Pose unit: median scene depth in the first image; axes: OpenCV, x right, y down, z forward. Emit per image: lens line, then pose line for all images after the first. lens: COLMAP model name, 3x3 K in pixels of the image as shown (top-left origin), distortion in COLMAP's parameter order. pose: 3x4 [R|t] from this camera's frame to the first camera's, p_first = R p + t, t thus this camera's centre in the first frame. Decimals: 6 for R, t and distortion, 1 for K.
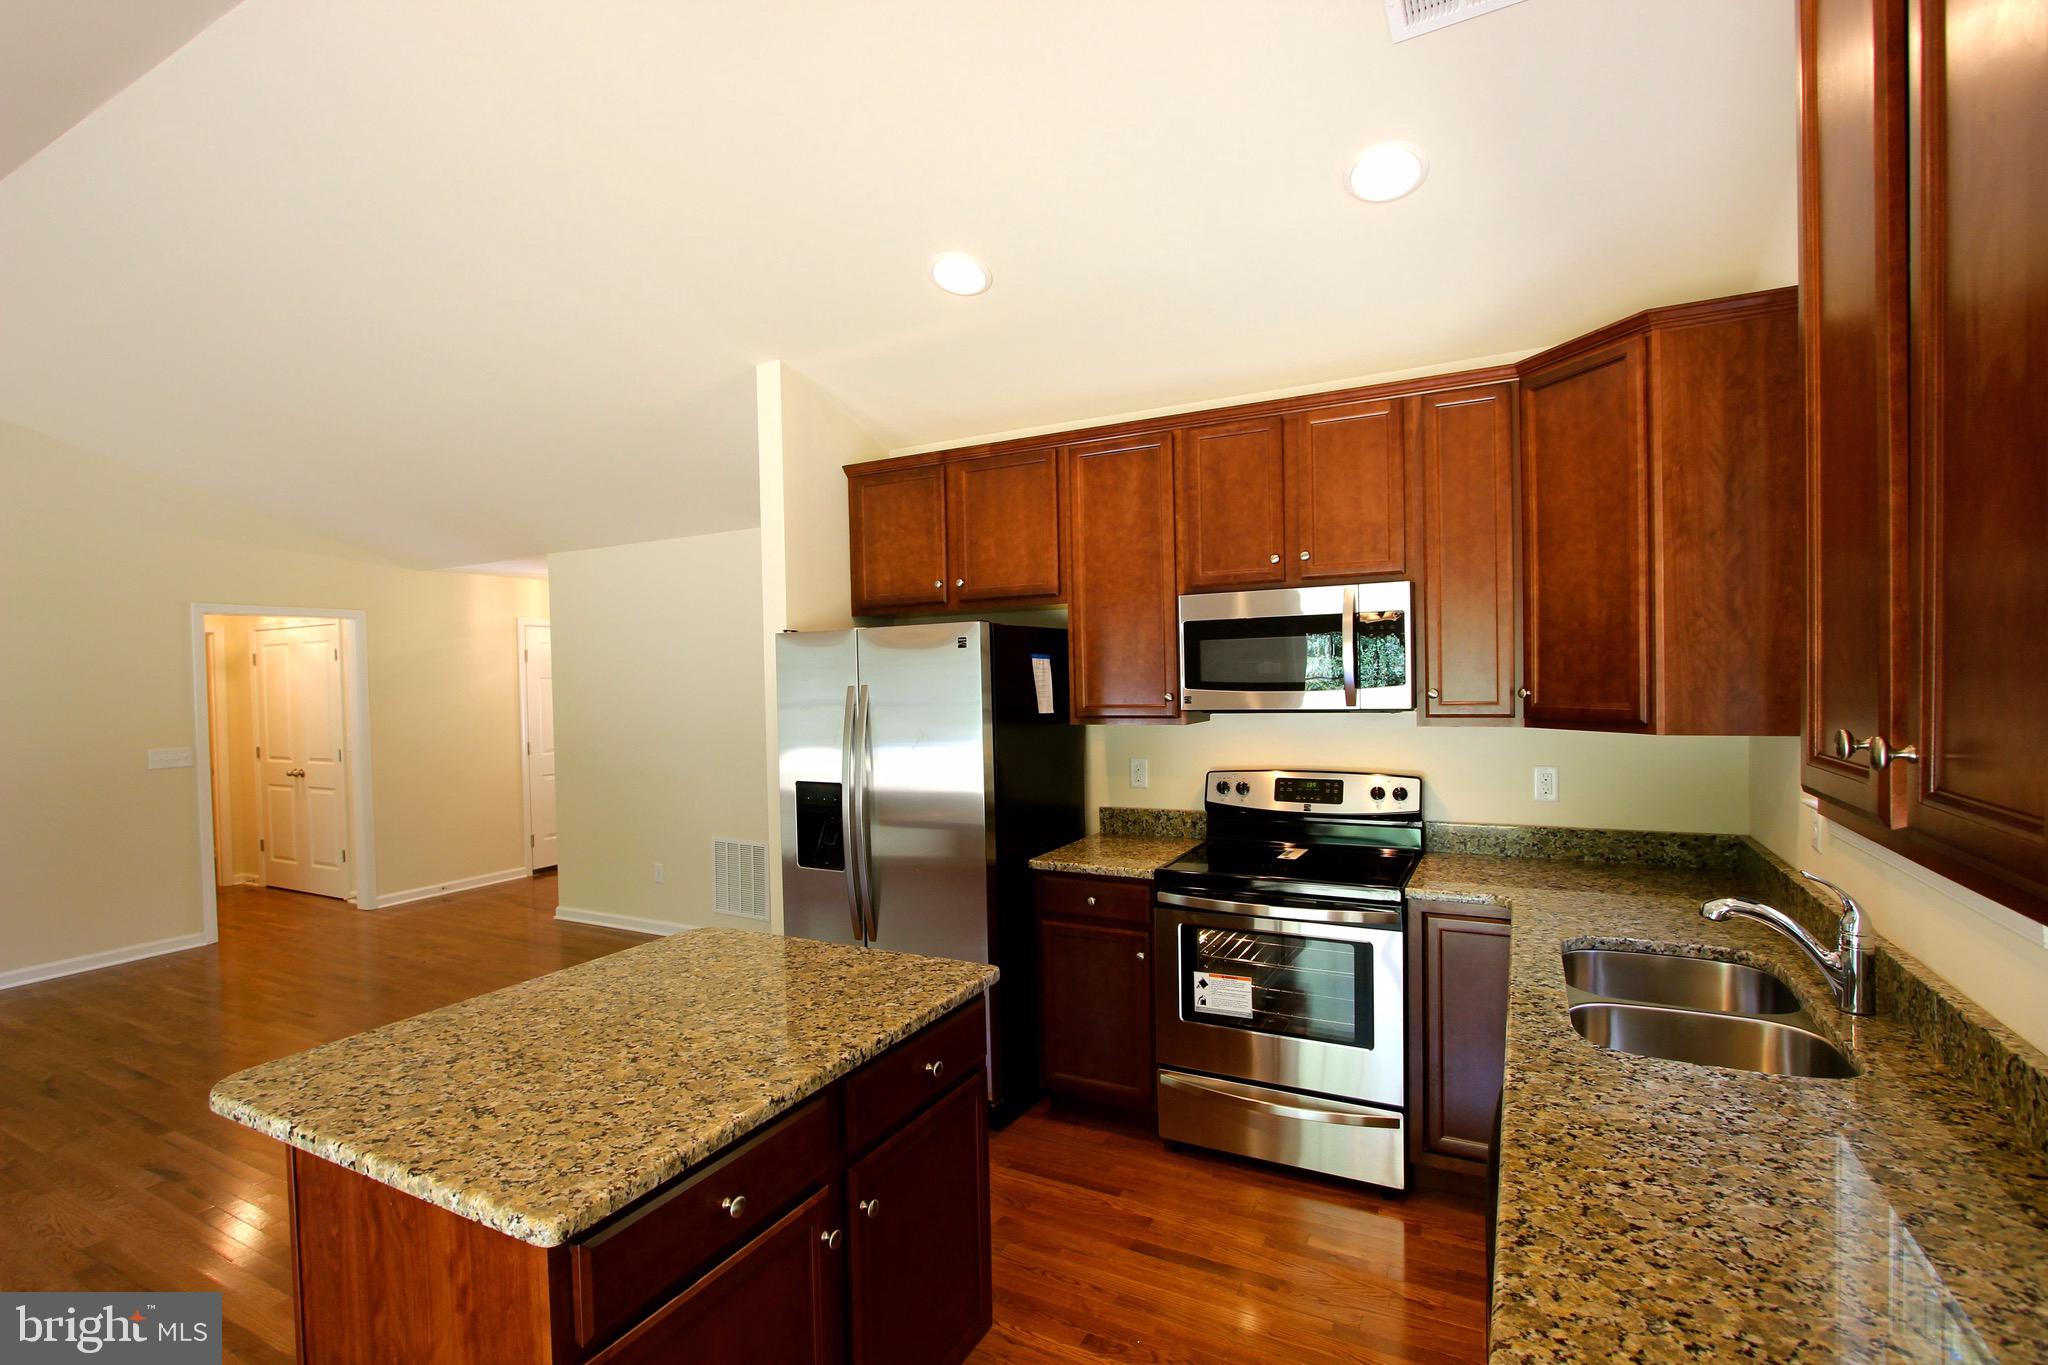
lens RADIAL K [[949.0, 0, 1024.3], [0, 949.0, 700.1], [0, 0, 1]] dist [-0.012620, 0.000490]
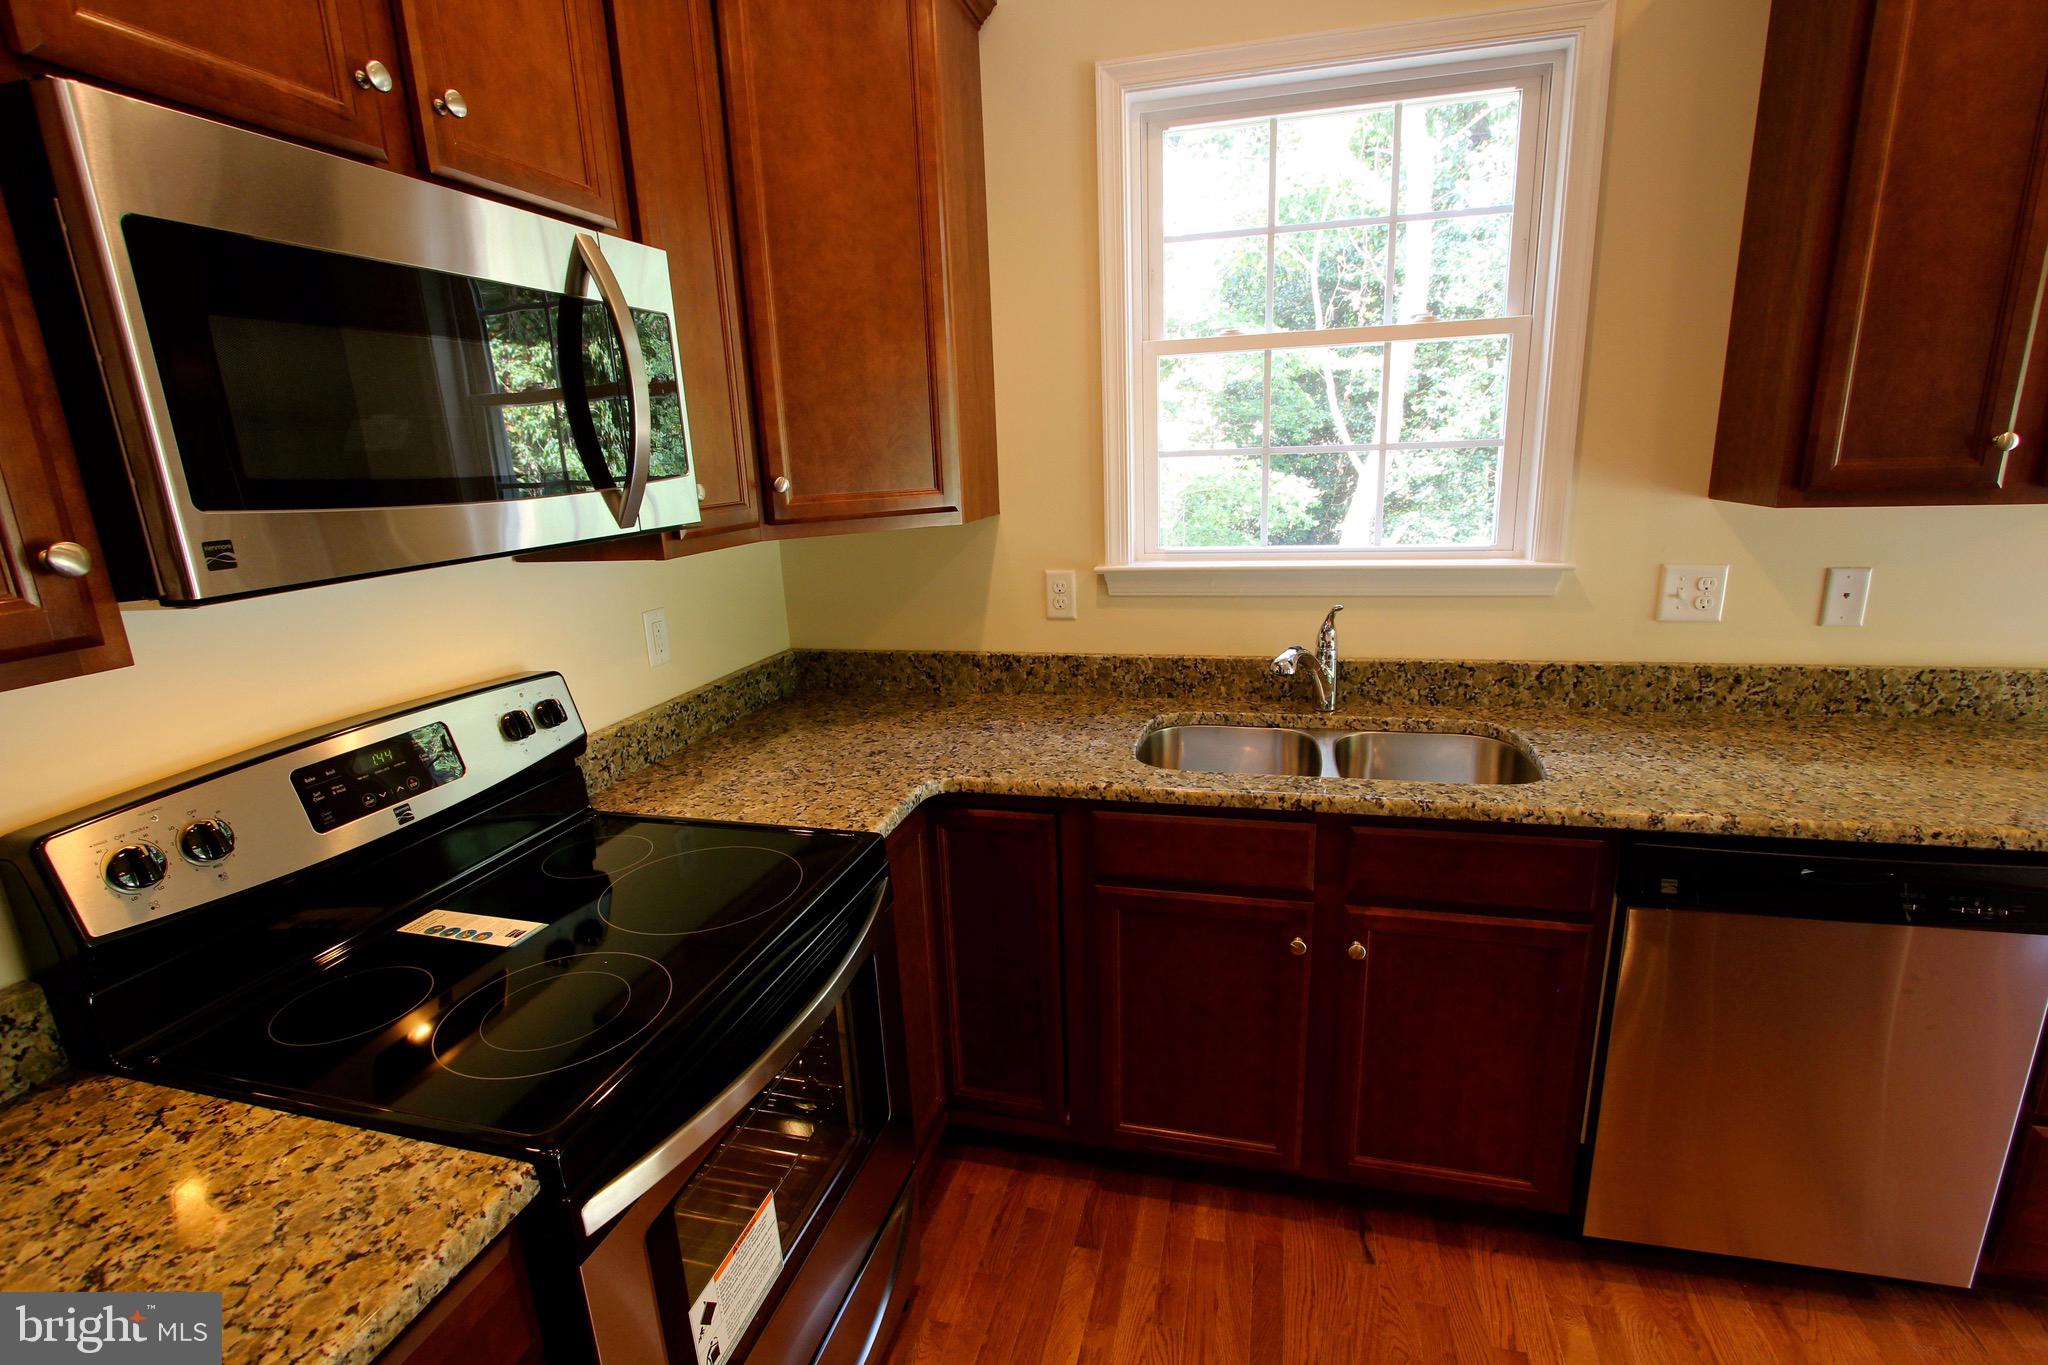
lens RADIAL K [[949.0, 0, 1024.3], [0, 949.0, 700.1], [0, 0, 1]] dist [-0.012620, 0.000490]
pose [[-0.223859, -0.221625, 0.949089, -0.127312], [0.067752, 0.967908, 0.242000, -0.009543], [-0.972264, 0.118476, -0.201659, 0.895642]]
